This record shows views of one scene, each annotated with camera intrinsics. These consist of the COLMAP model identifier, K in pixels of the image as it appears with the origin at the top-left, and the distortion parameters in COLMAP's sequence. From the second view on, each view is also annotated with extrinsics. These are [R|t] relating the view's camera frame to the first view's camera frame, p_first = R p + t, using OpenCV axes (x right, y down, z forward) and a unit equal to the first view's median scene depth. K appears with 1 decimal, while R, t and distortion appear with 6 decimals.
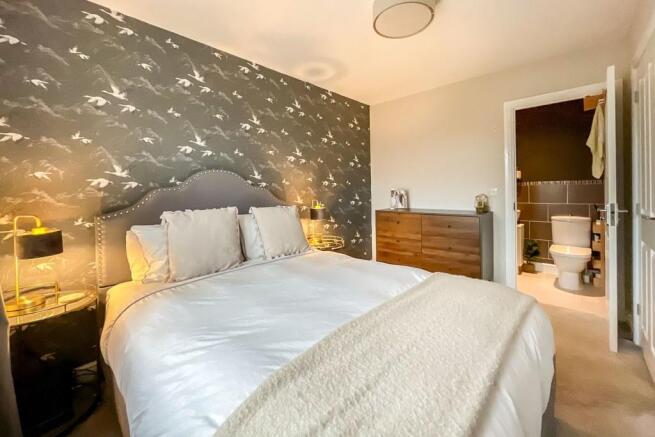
lens RADIAL K [[265.5, 0, 327.4], [0, 265.5, 186.2], [0, 0, 1]] dist [-0.001670, -0.000661]
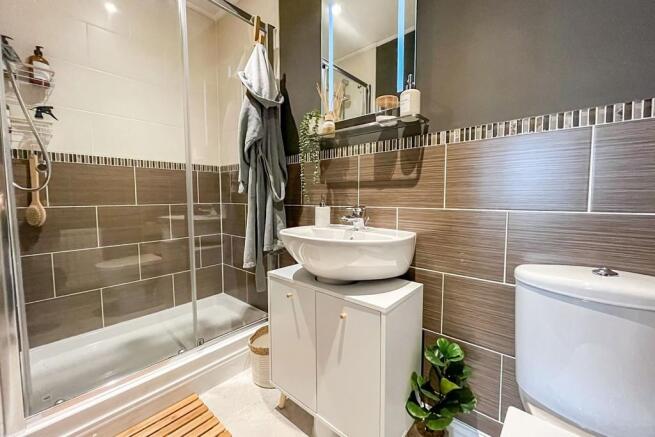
lens RADIAL K [[265.5, 0, 327.9], [0, 265.5, 217.0], [0, 0, 1]] dist [-0.001670, -0.000661]
pose [[0.998812, -0.001940, 0.048687, 0.649431], [-0.001215, 0.997905, 0.064693, 0.054484], [-0.048710, -0.064675, 0.996717, 0.756556]]
